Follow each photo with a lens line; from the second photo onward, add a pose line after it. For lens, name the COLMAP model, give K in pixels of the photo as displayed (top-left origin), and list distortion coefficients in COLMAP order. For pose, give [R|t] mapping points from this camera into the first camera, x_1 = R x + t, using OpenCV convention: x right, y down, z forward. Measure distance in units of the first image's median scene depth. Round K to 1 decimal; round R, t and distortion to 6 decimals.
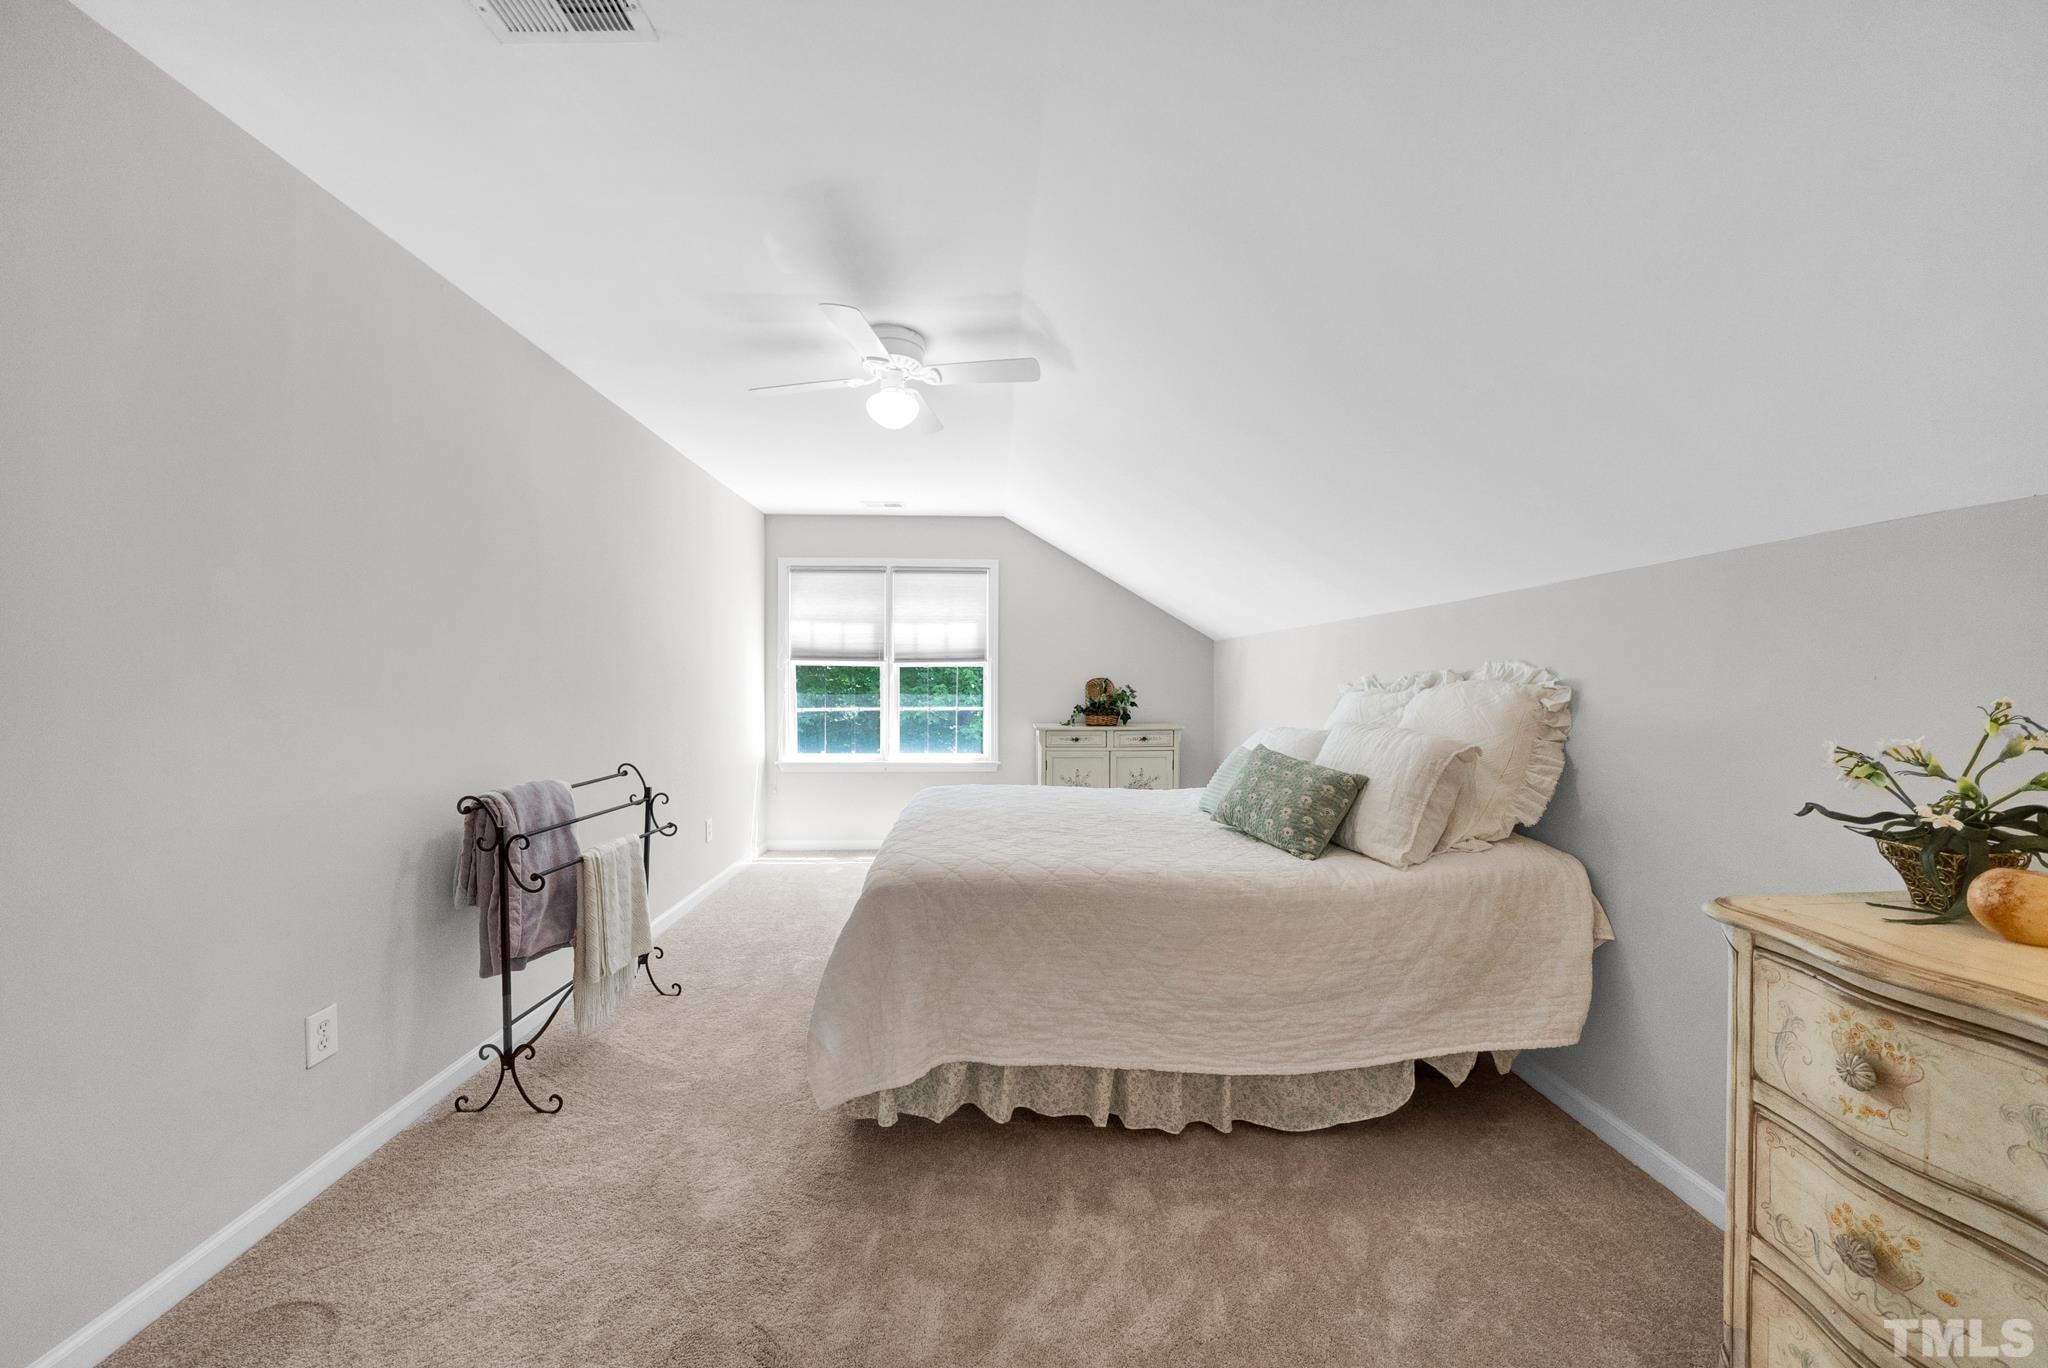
lens RADIAL K [[733.3, 0, 1021.5], [0, 733.3, 690.0], [0, 0, 1]] dist [-0.005732, -0.000196]
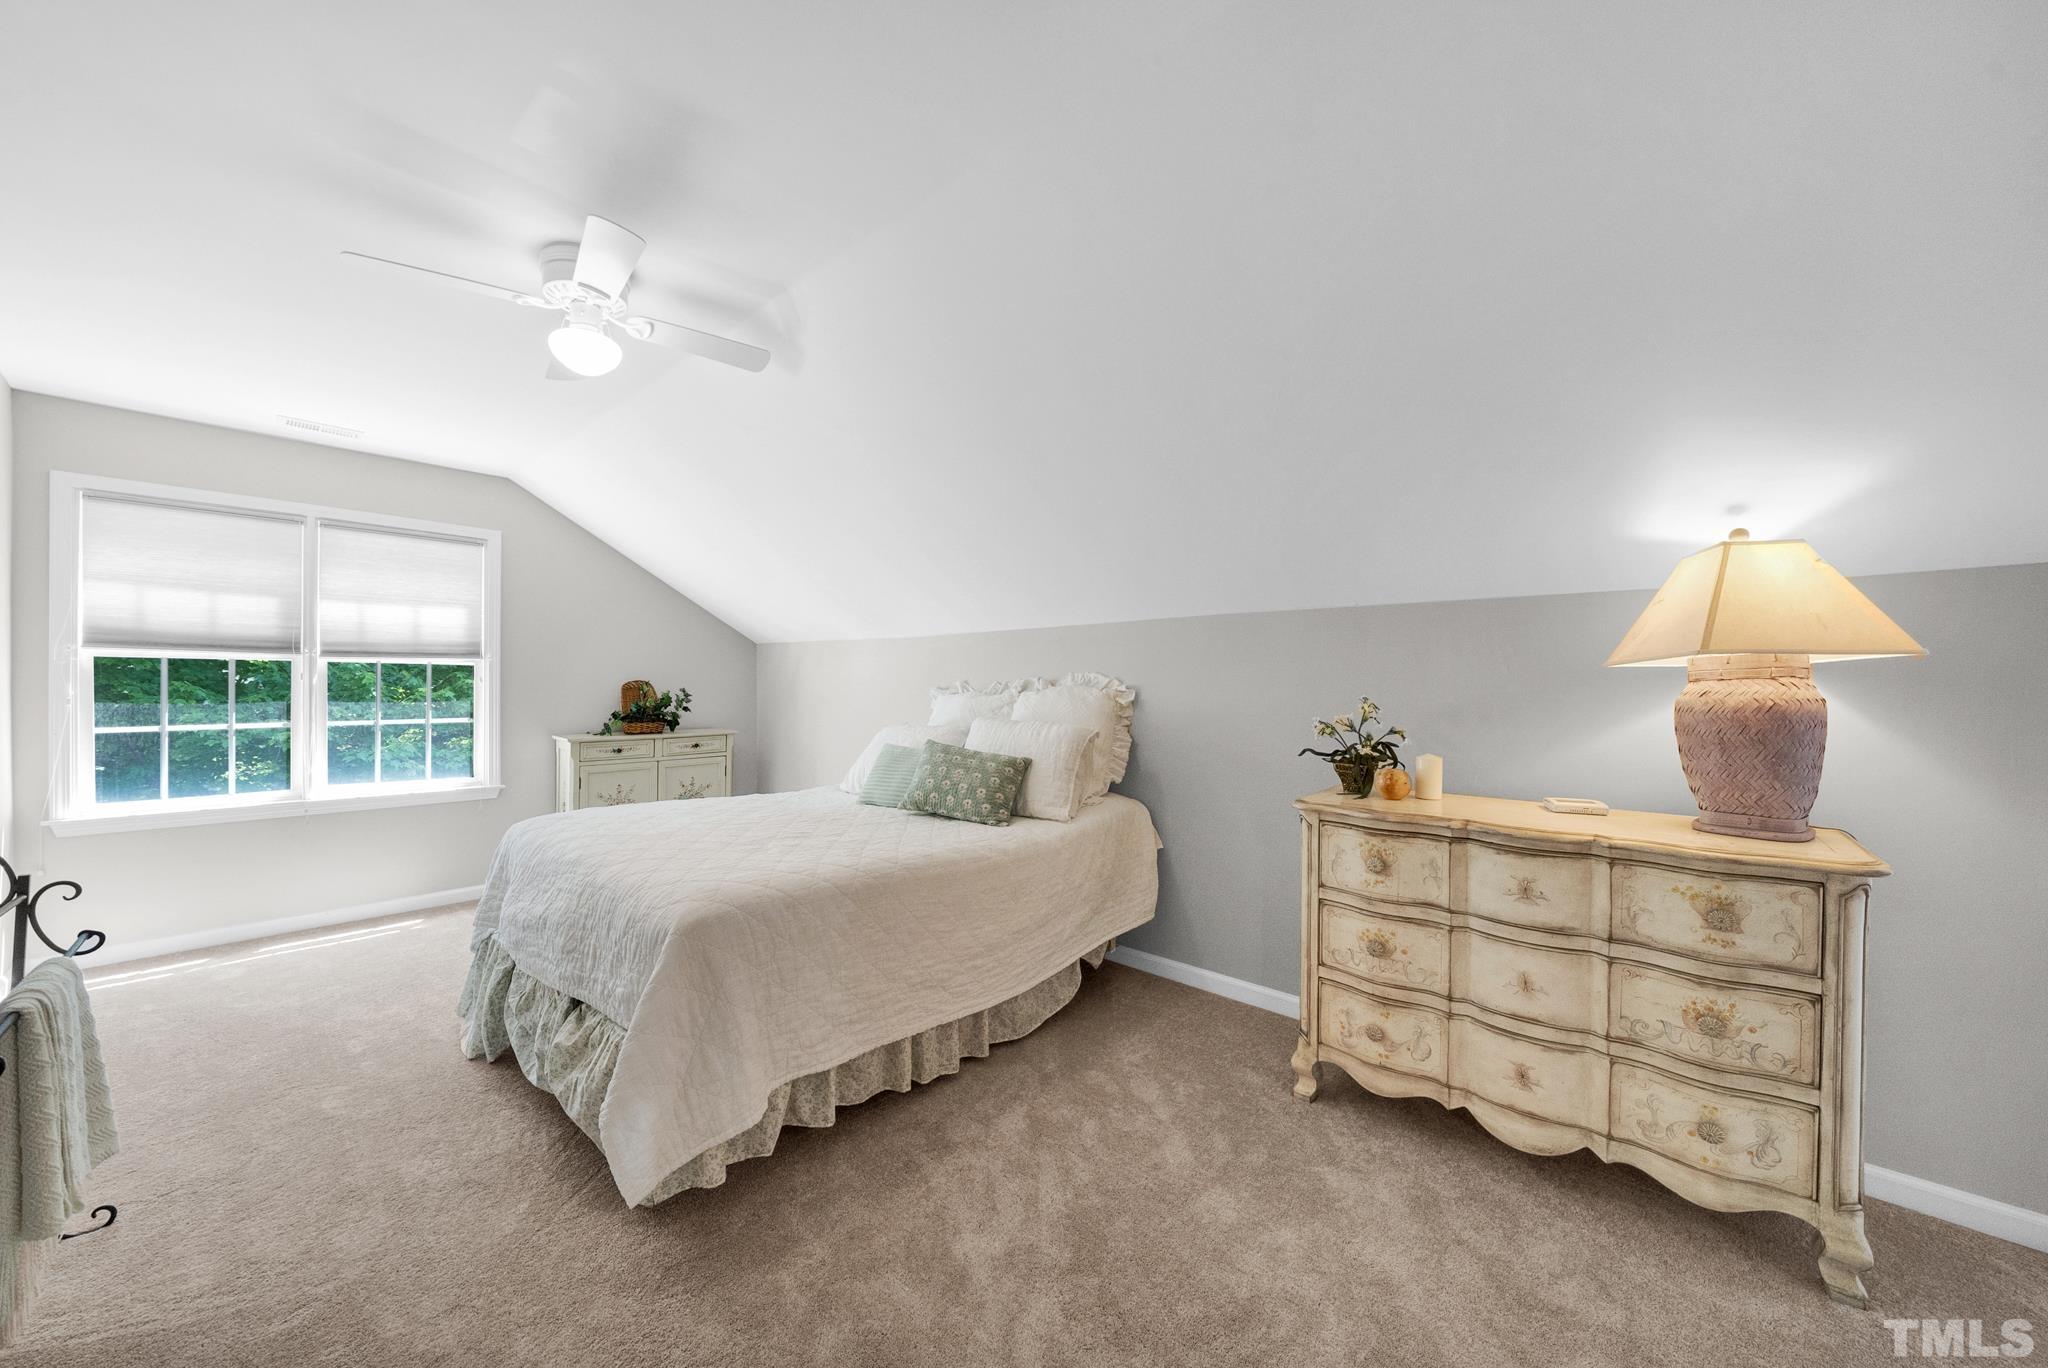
lens RADIAL K [[733.3, 0, 1021.5], [0, 733.3, 690.0], [0, 0, 1]] dist [-0.005732, -0.000196]
pose [[0.689133, -0.001730, 0.724633, -0.533337], [0.004381, 0.999989, -0.001779, -0.003192], [-0.724622, 0.004400, 0.689133, 0.108279]]
